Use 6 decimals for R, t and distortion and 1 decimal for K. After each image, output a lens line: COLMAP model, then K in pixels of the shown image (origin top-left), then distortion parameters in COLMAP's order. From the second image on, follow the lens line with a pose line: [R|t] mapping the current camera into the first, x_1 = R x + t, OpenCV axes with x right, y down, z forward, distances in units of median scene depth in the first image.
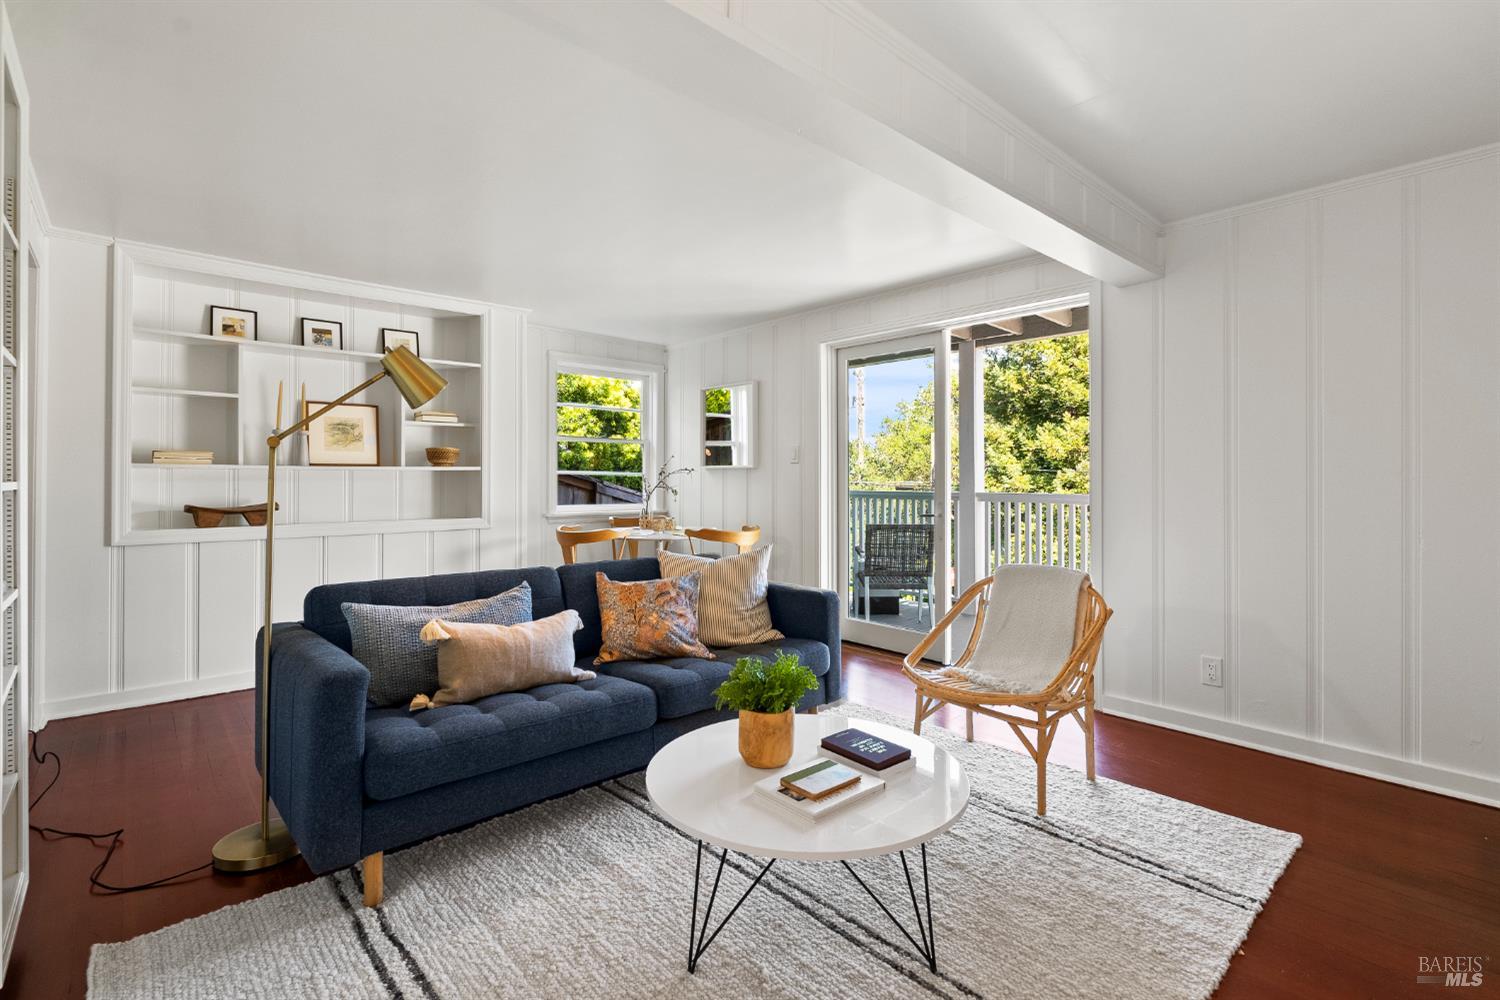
lens RADIAL K [[693.6, 0, 788.0], [0, 693.6, 480.6], [0, 0, 1]] dist [-0.003703, -0.001513]
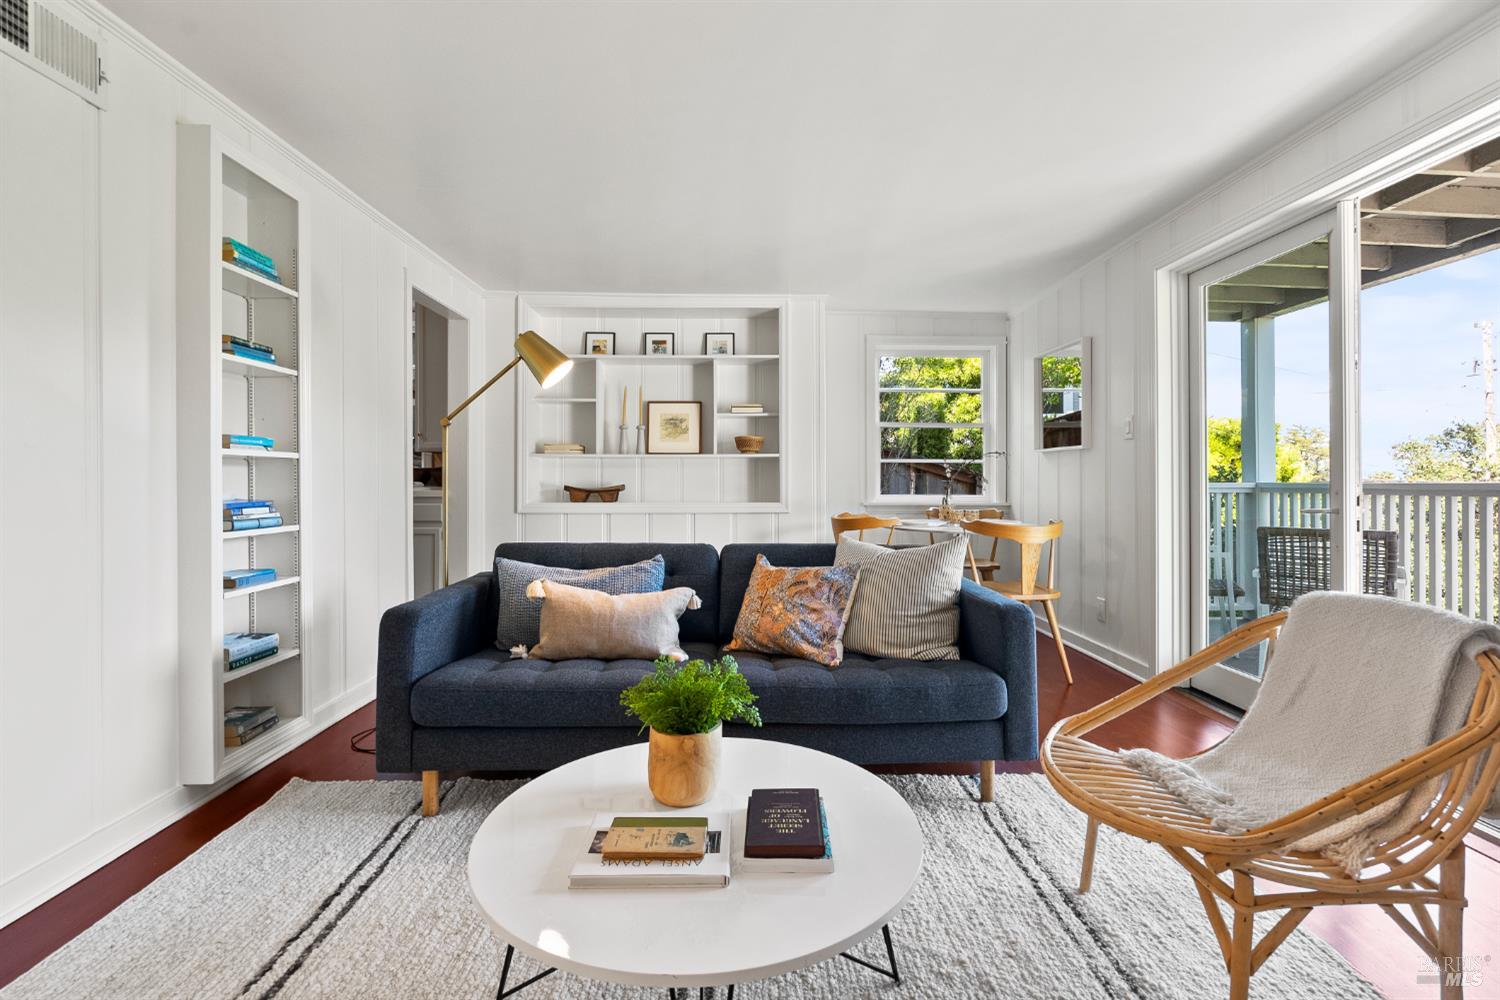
lens RADIAL K [[693.6, 0, 760.7], [0, 693.6, 486.0], [0, 0, 1]] dist [-0.003703, -0.001513]
pose [[0.749998, 0.004359, -0.661425, 0.258960], [-0.000893, 0.999984, 0.005578, 0.026614], [0.661439, -0.003593, 0.749990, 0.228193]]
